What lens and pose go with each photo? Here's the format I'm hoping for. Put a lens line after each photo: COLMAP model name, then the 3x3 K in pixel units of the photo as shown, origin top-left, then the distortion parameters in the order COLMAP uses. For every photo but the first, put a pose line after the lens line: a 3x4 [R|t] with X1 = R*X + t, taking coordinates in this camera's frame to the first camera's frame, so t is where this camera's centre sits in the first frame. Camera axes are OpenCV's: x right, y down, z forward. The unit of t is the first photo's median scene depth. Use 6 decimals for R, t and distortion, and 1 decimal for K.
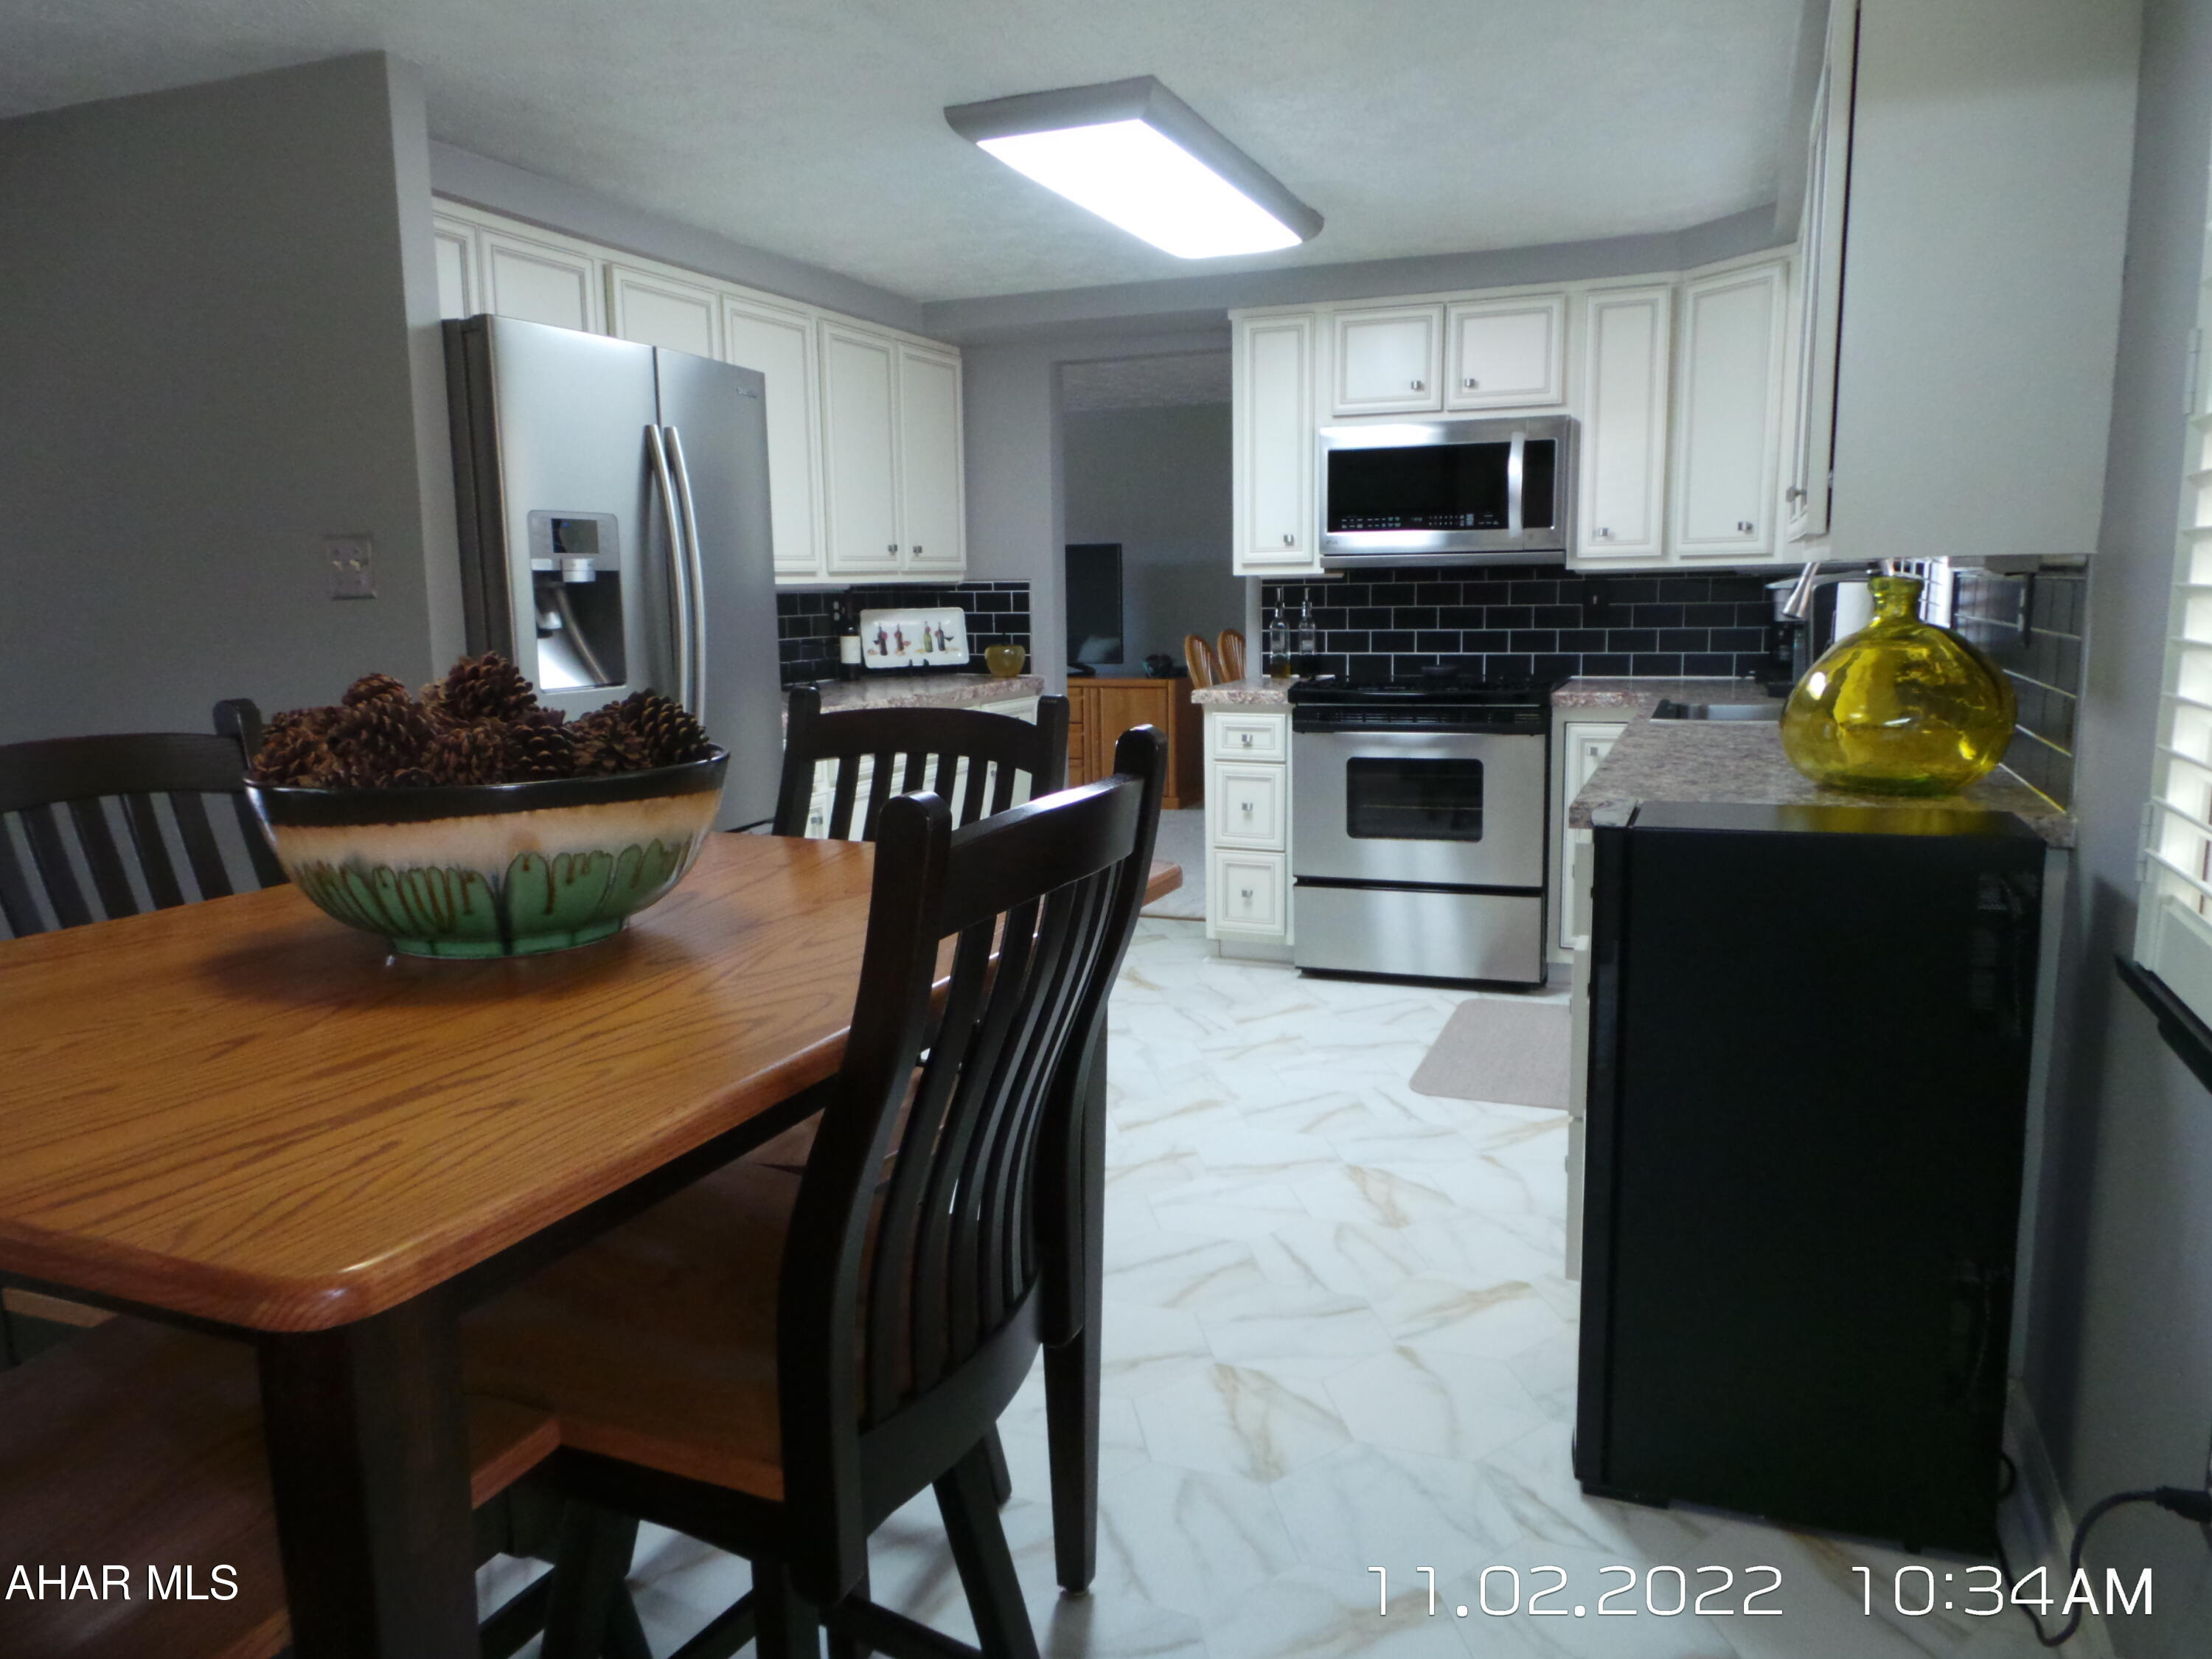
lens RADIAL K [[1536.0, 0, 1106.0], [0, 1536.0, 829.5], [0, 0, 1]] dist [0.013810, -0.006012]
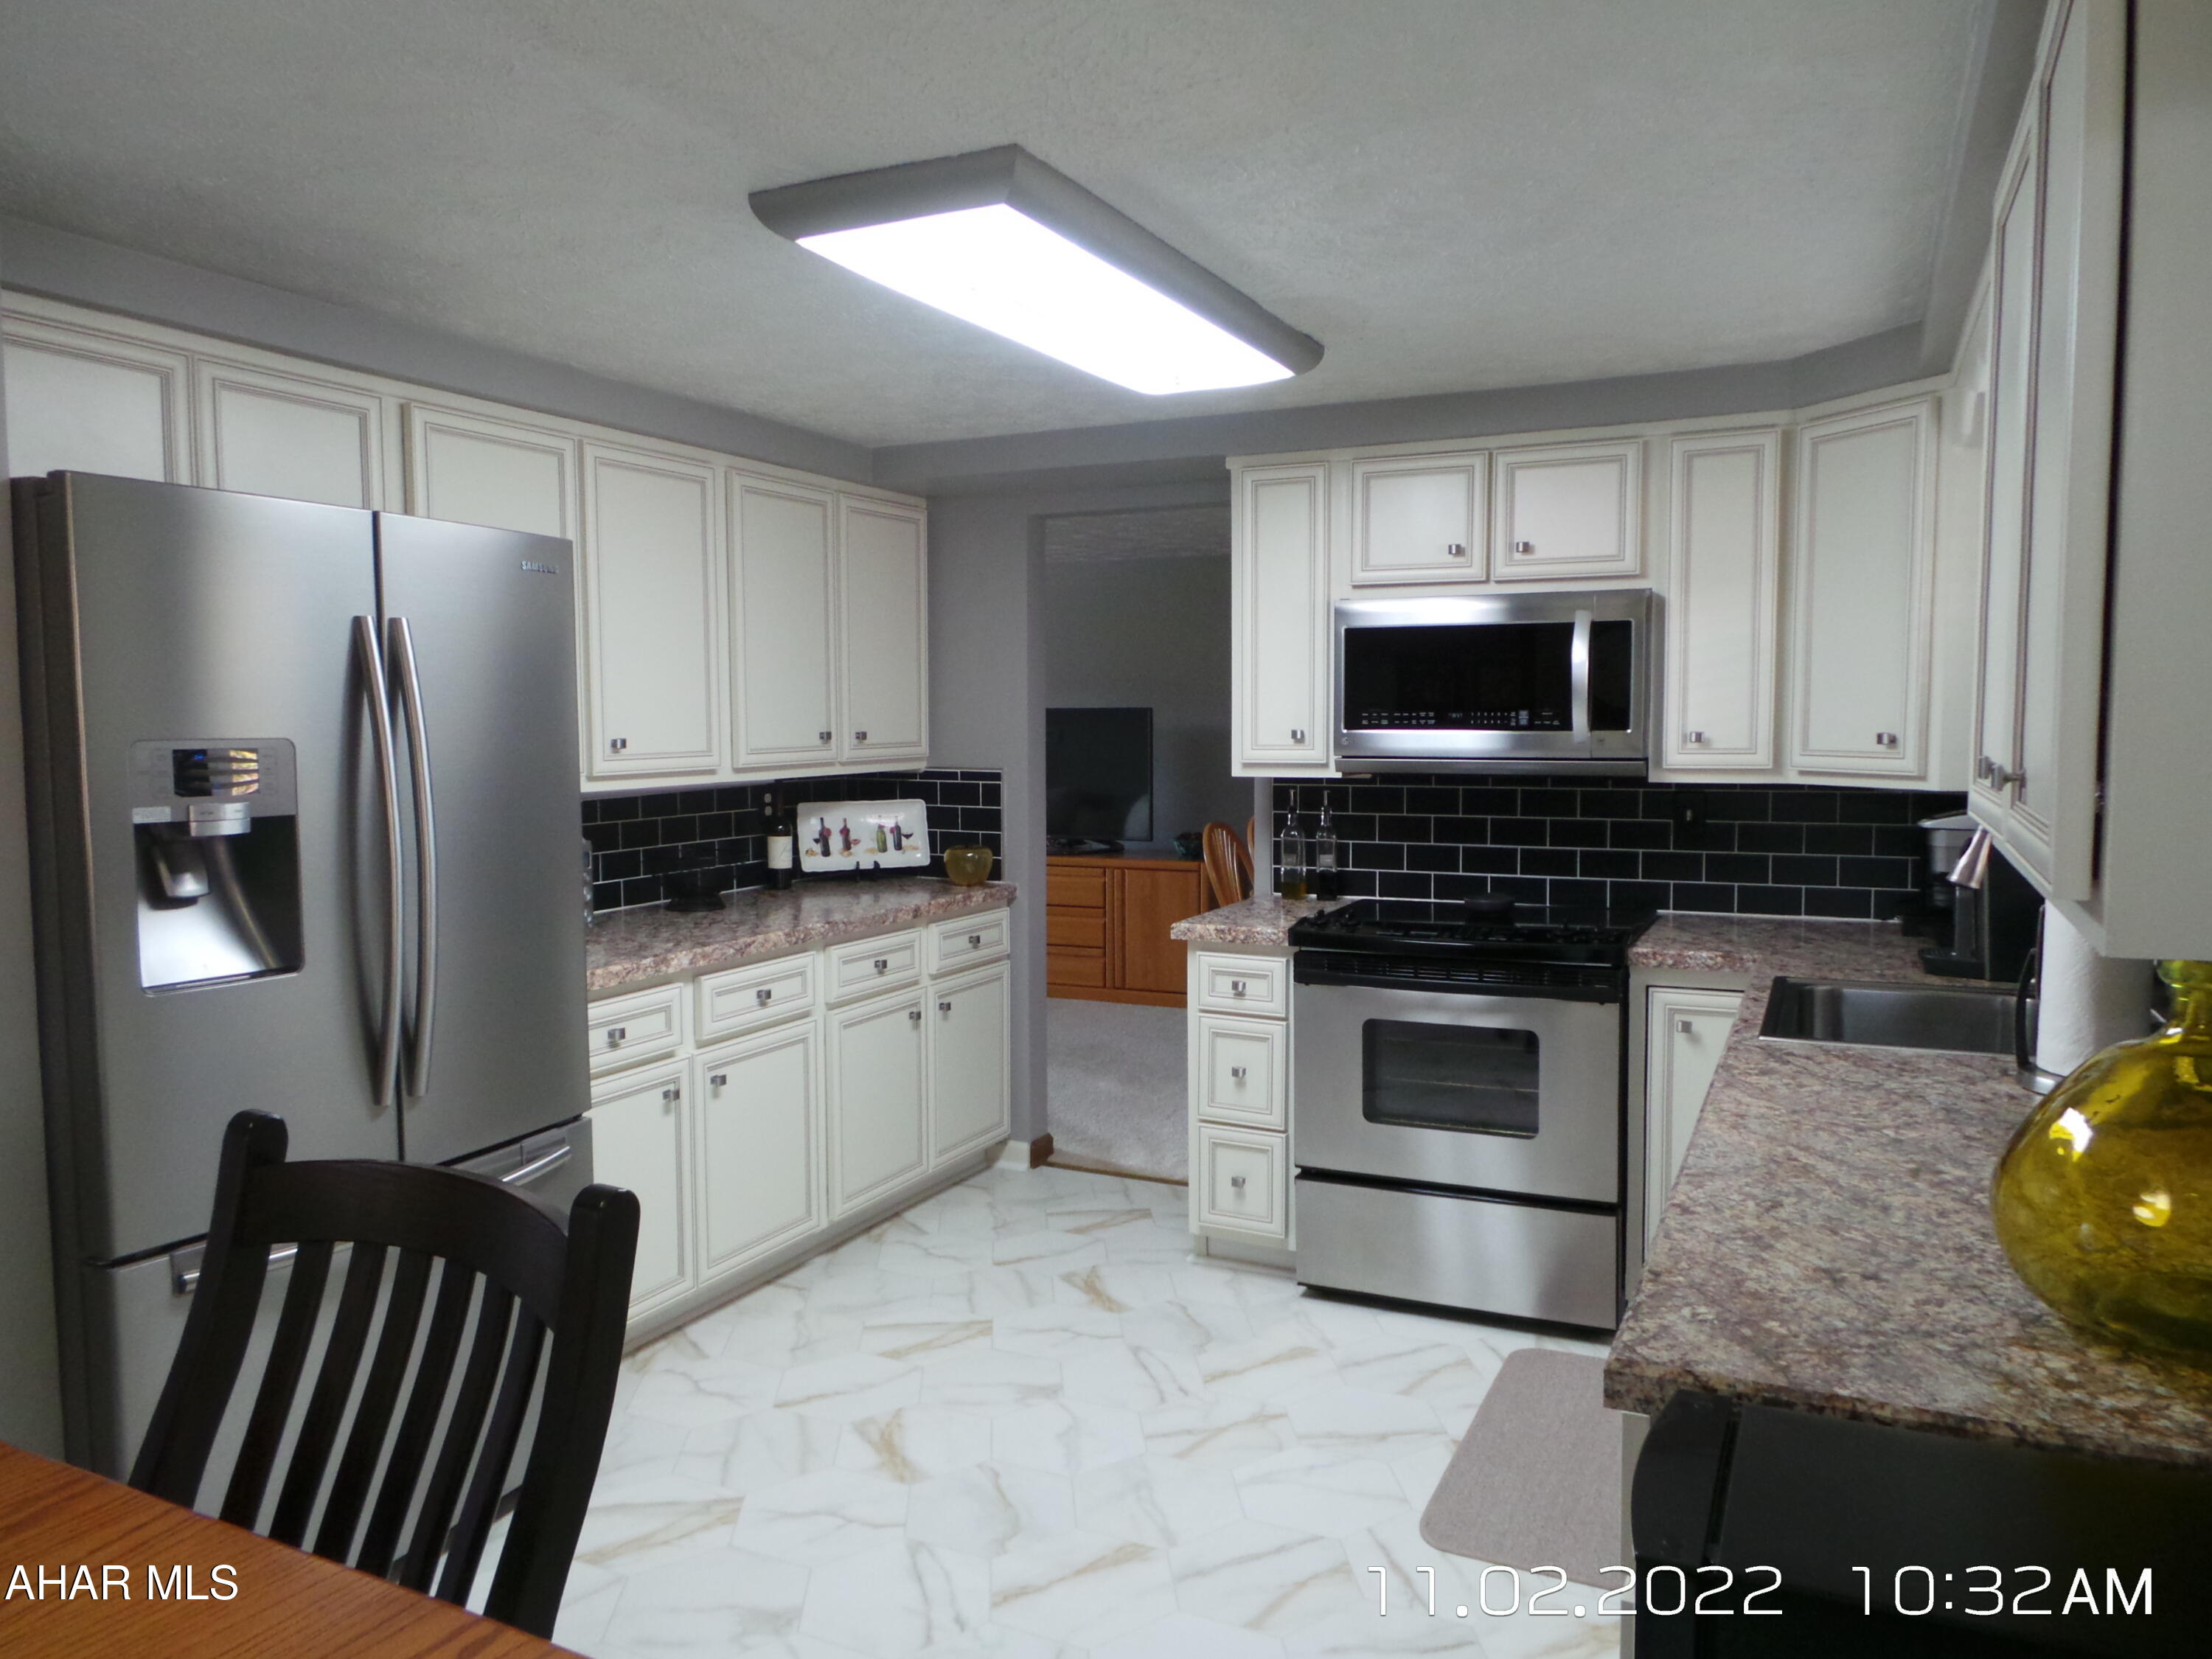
lens RADIAL K [[1540.1, 0, 1106.0], [0, 1540.1, 829.5], [0, 0, 1]] dist [0.018912, -0.000542]
pose [[0.997764, 0.016331, -0.064804, 0.073995], [-0.021635, 0.996397, -0.082005, -0.073367], [0.063231, 0.083223, 0.994523, 0.200781]]
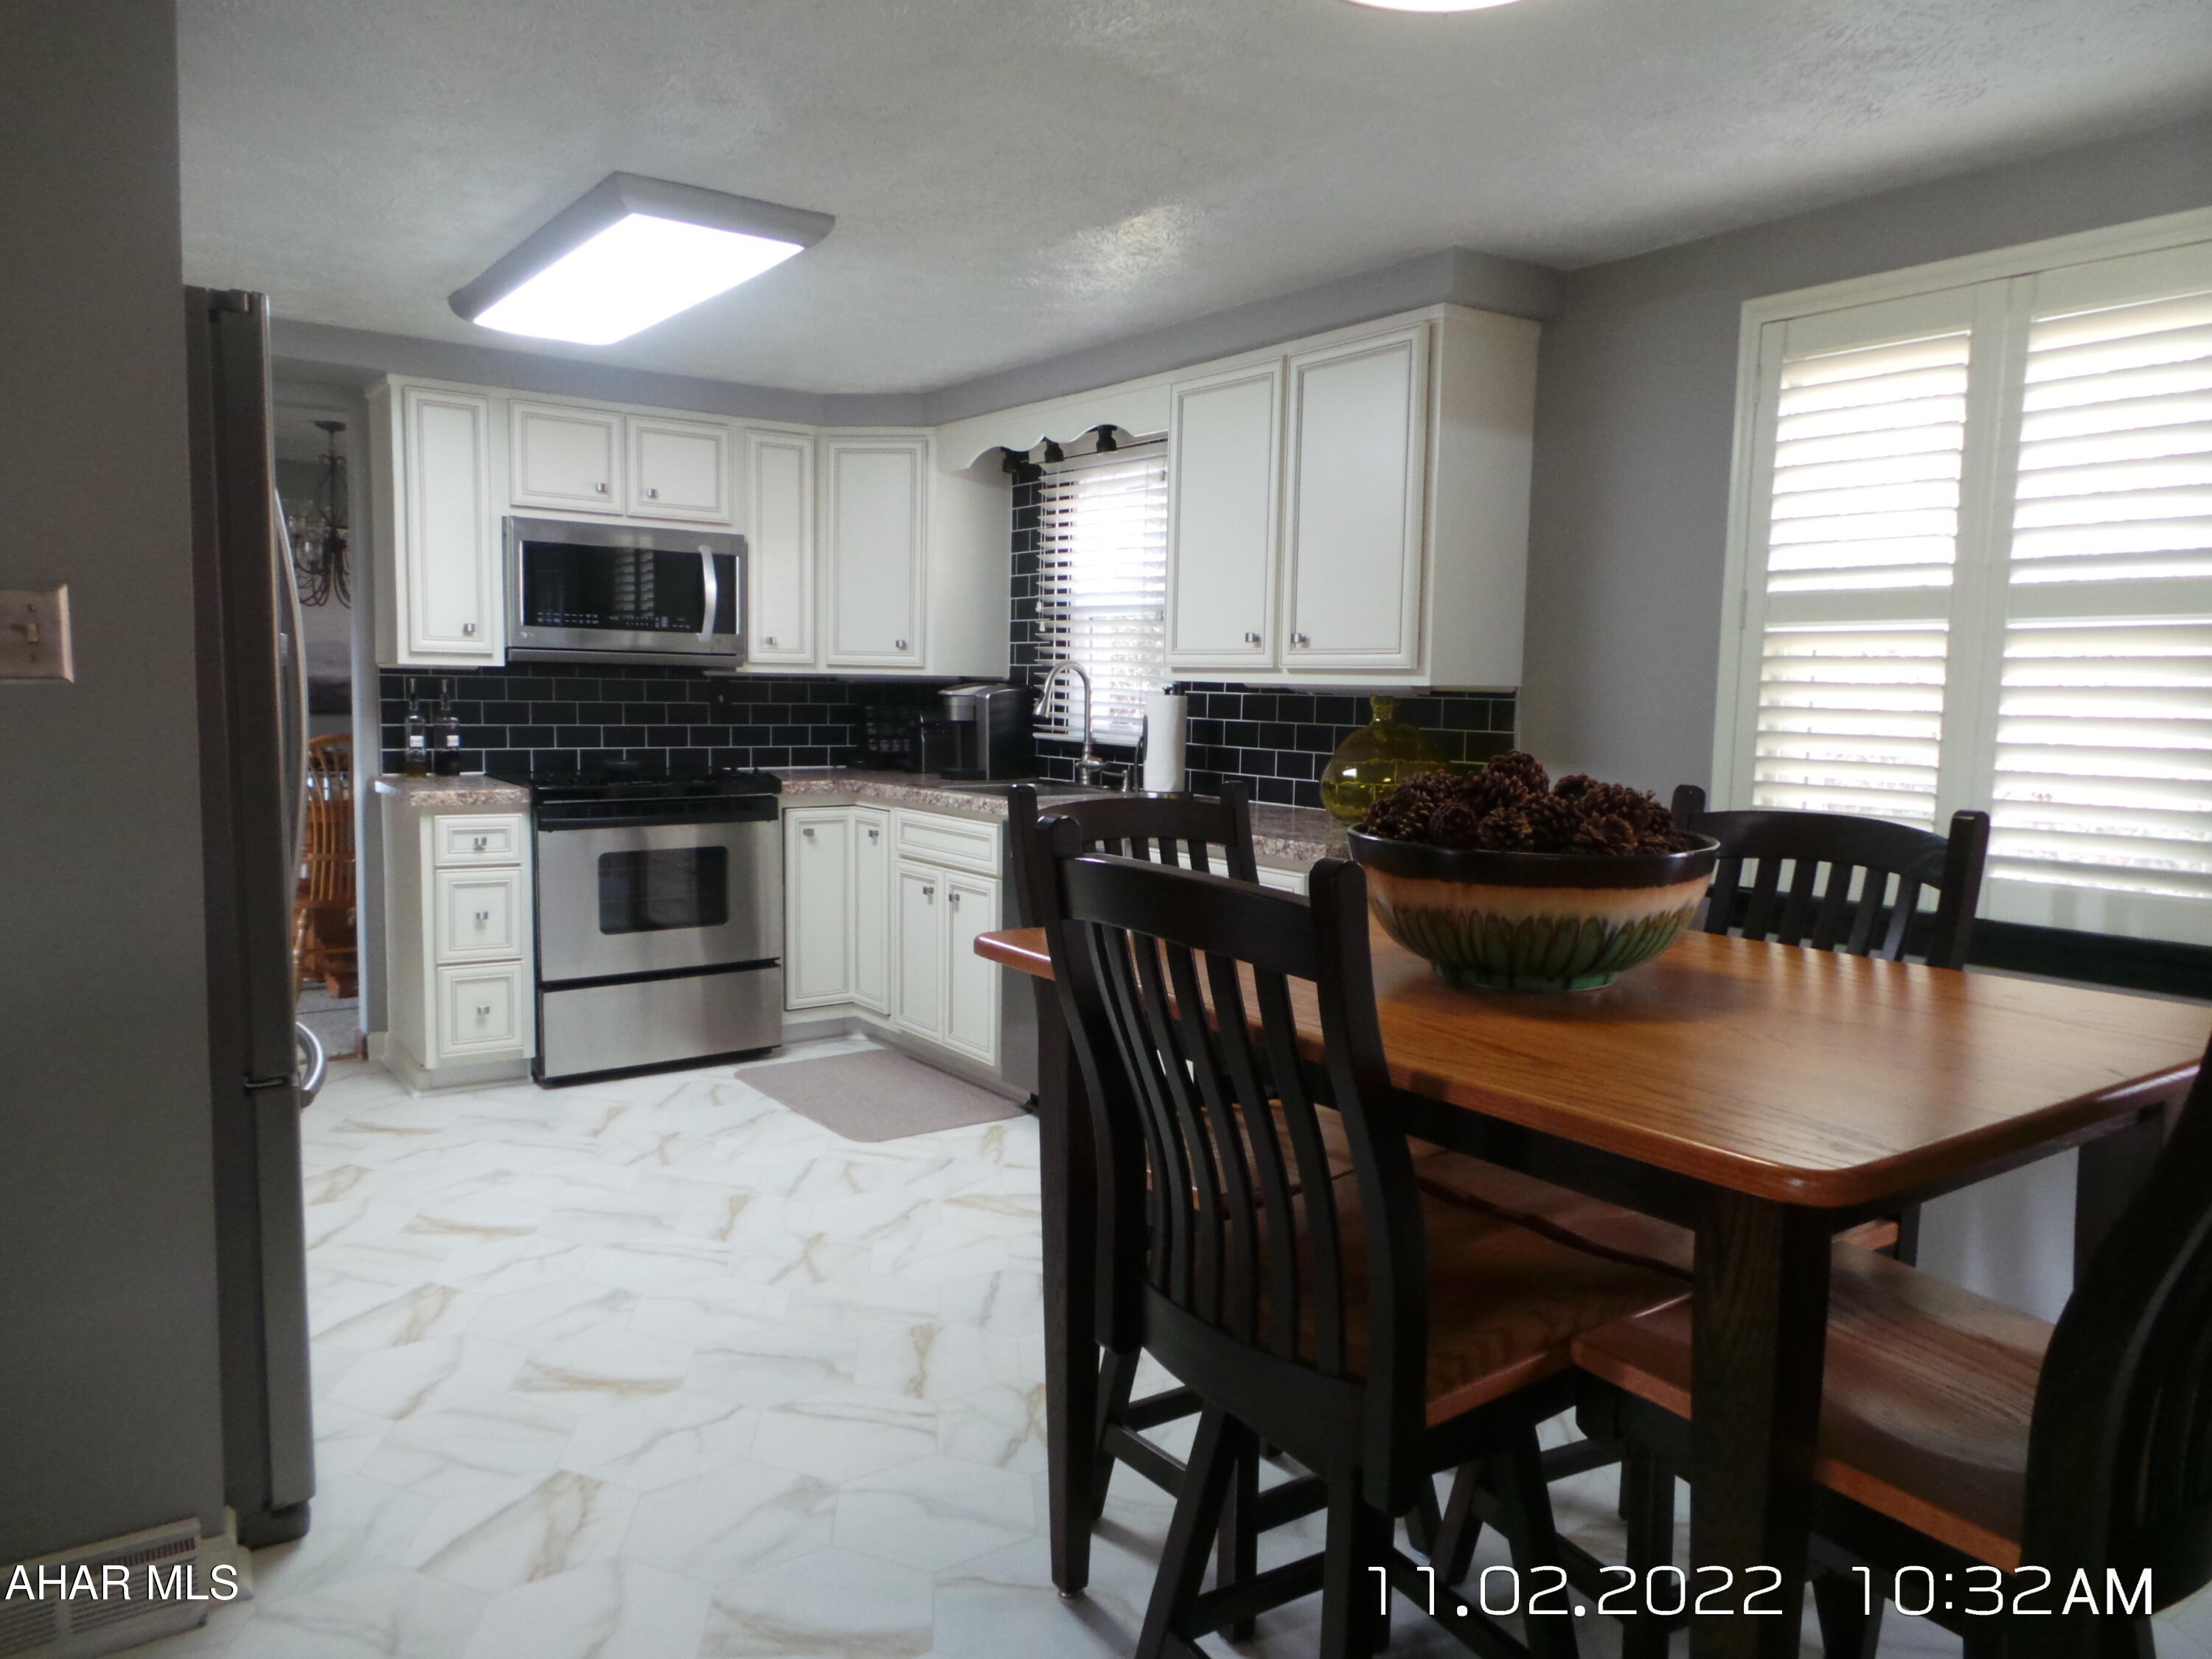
lens RADIAL K [[1536.0, 0, 1106.0], [0, 1536.0, 829.5], [0, 0, 1]] dist [0.013810, -0.006012]
pose [[0.535279, -0.053240, 0.842996, -0.487858], [0.105484, 0.994412, -0.004177, -0.023135], [-0.838063, 0.091158, 0.537904, 0.188506]]
